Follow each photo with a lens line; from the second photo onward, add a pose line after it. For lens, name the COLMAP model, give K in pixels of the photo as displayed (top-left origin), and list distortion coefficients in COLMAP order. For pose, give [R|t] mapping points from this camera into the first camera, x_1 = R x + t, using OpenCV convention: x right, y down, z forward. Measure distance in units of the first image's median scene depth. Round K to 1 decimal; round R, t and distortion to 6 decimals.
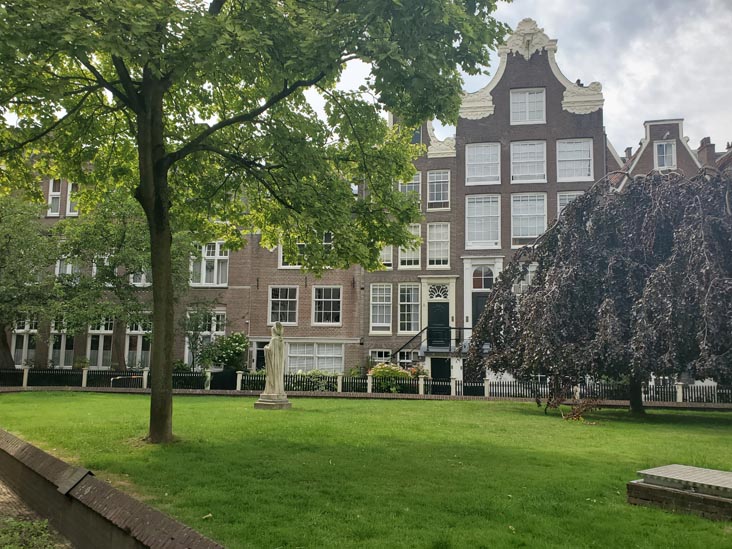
lens RADIAL K [[540.9, 0, 367.2], [0, 540.9, 296.3], [0, 0, 1]] dist [0.004848, -0.042379]
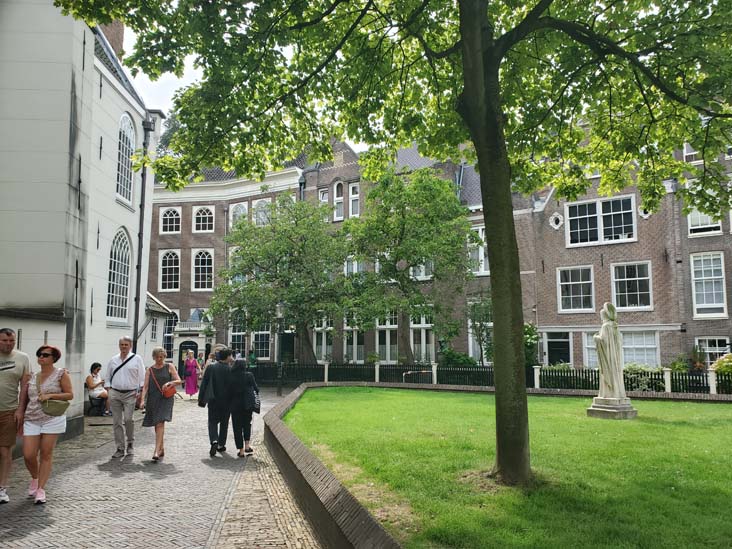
lens RADIAL K [[540.9, 0, 367.2], [0, 540.9, 296.3], [0, 0, 1]] dist [0.004848, -0.042379]
pose [[0.885054, -0.059356, -0.461689, -0.054699], [0.065677, 0.997838, -0.002383, 0.008772], [0.460832, -0.028213, 0.887039, 0.083731]]
